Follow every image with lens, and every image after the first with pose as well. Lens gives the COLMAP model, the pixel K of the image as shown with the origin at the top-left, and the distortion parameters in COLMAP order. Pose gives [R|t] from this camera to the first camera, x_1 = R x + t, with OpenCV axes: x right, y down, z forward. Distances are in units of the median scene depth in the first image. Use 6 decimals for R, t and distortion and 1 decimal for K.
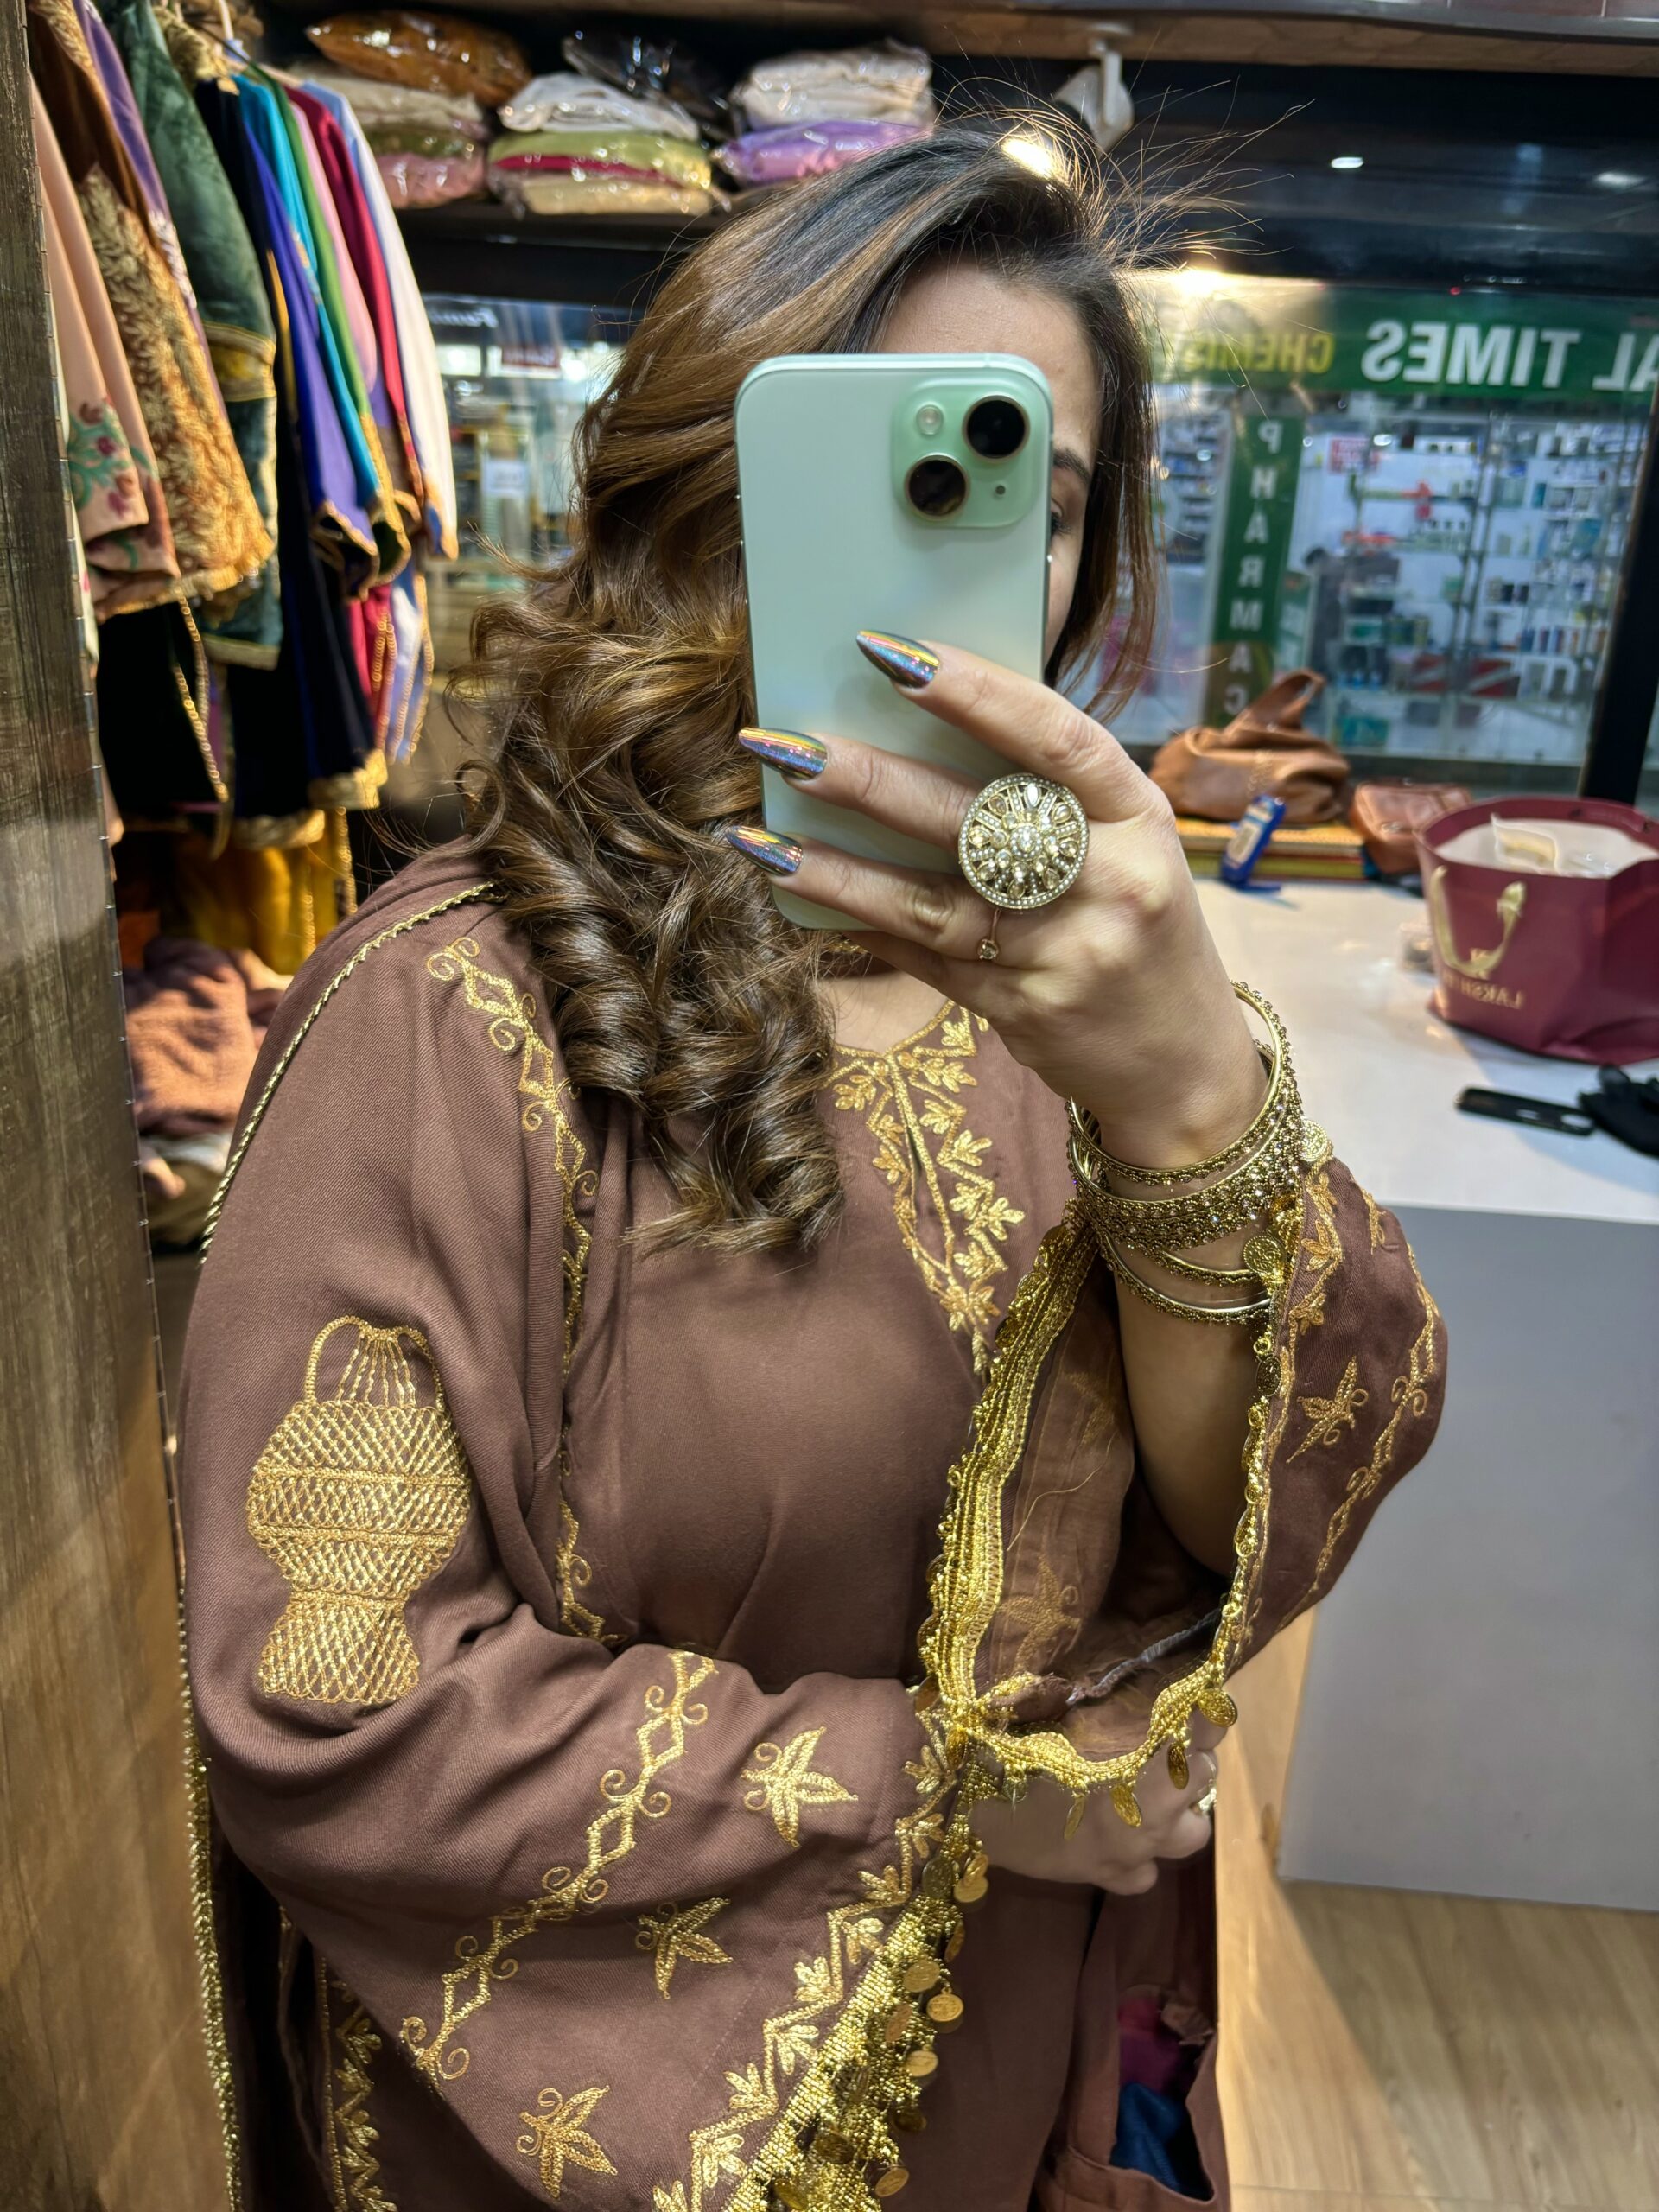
lens RADIAL K [[1635.9, 0, 846.4], [0, 1635.9, 1103.3], [0, 0, 1]] dist [0.039875, -0.055343]
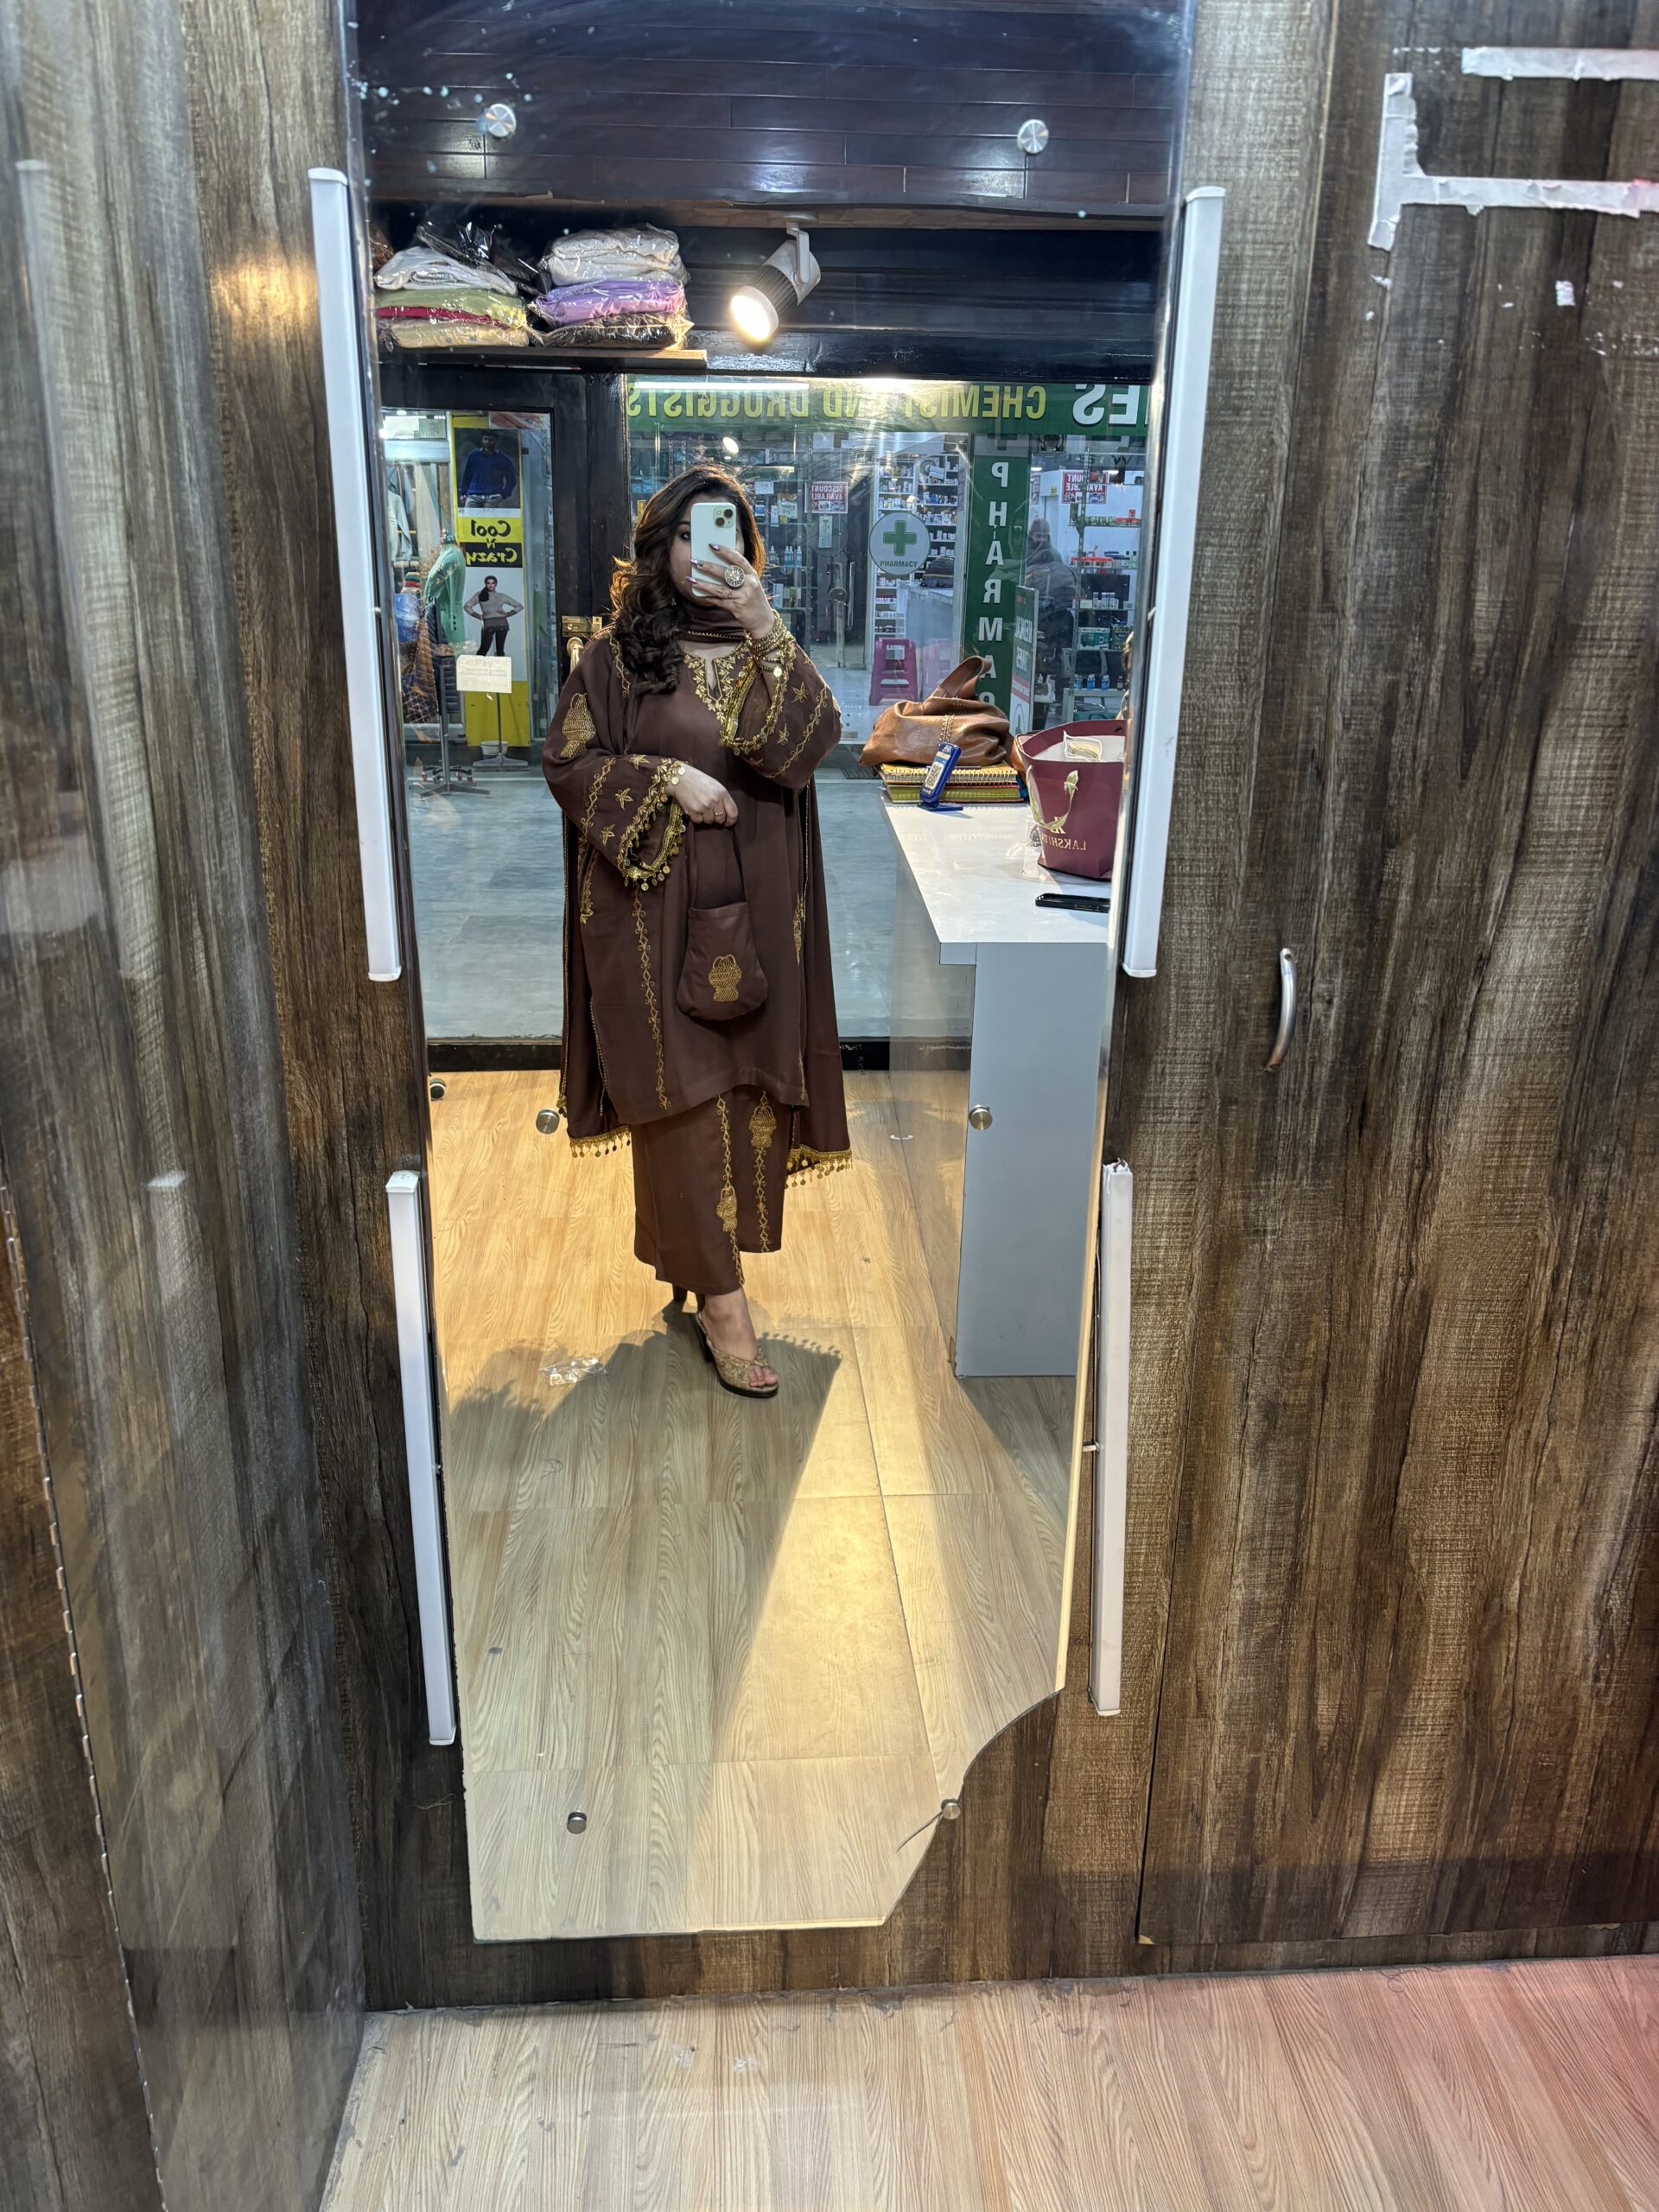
lens RADIAL K [[1623.2, 0, 816.9], [0, 1623.2, 1109.0], [0, 0, 1]] dist [0.022672, -0.004968]
pose [[0.993923, -0.063251, 0.090088, -0.004814], [0.064427, 0.997870, -0.010205, 0.144725], [-0.089251, 0.015947, 0.995882, -0.408985]]
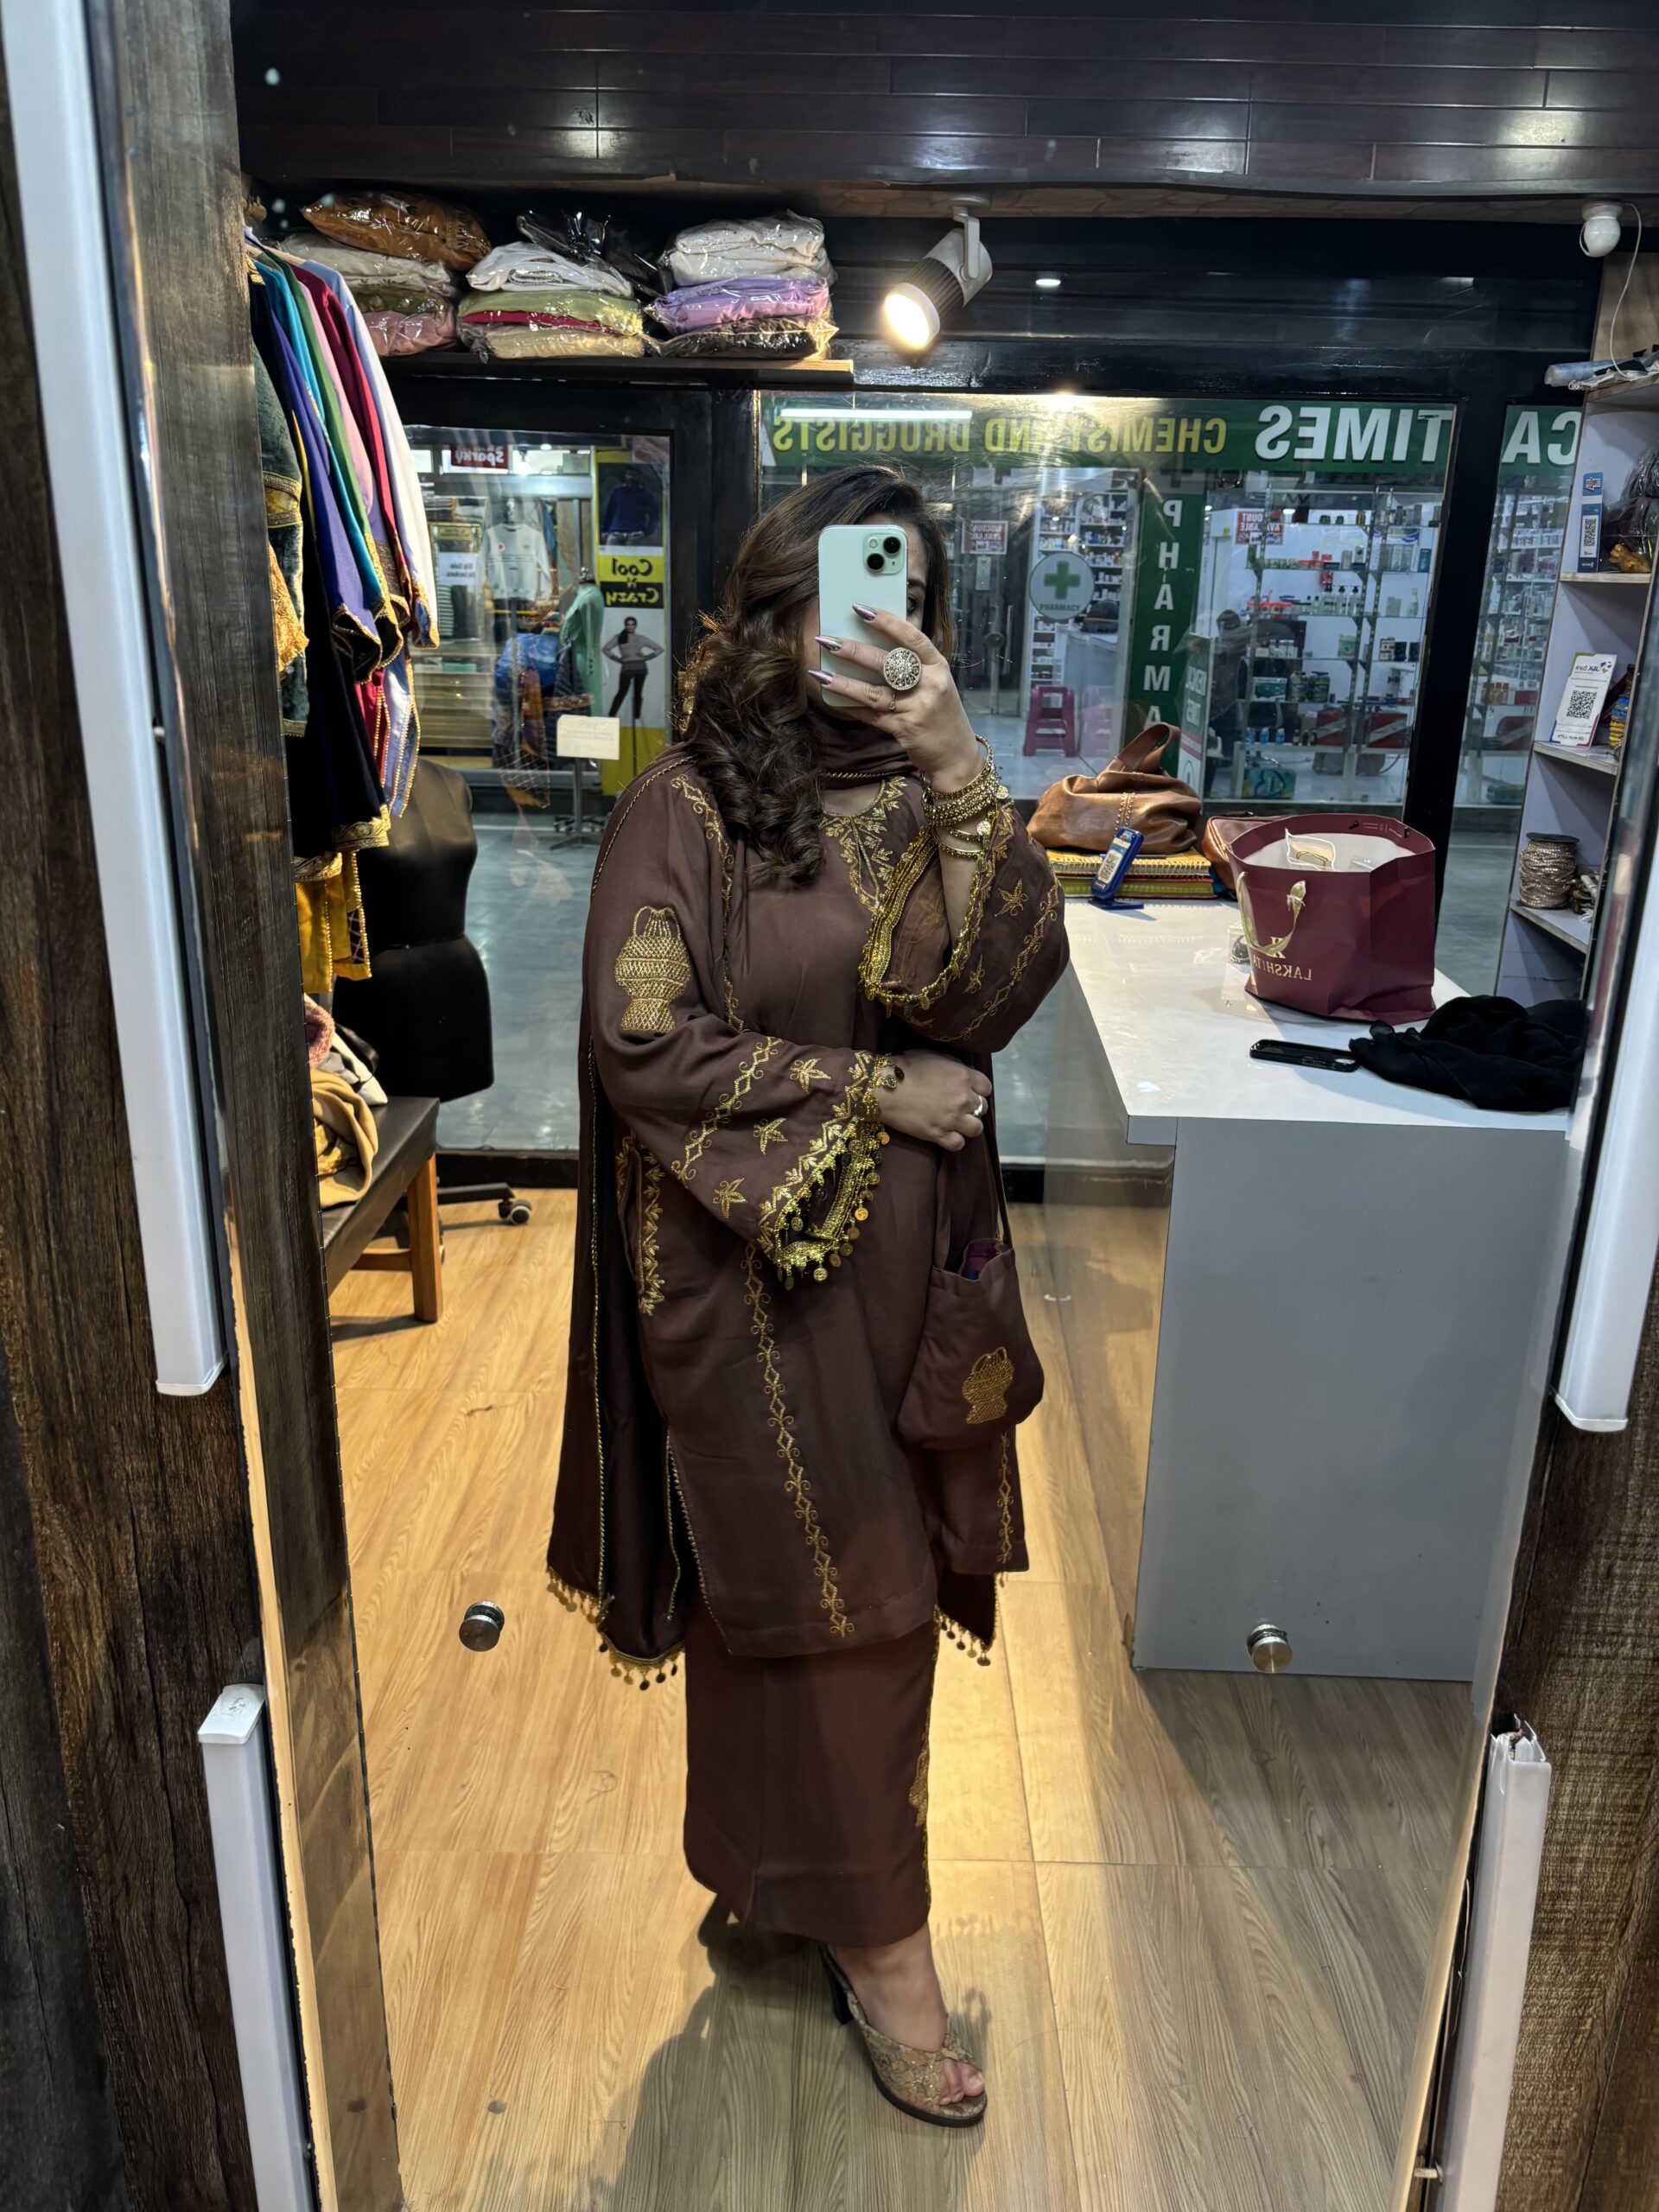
lens RADIAL K [[1618.7, 0, 839.4], [0, 1618.7, 1120.6], [0, 0, 1]] dist [0.054894, -0.066062]
pose [[0.999277, -0.032354, 0.019958, 0.017223], [0.032933, 0.999025, -0.029402, 0.055929], [-0.018987, 0.030038, 0.999368, -0.175637]]
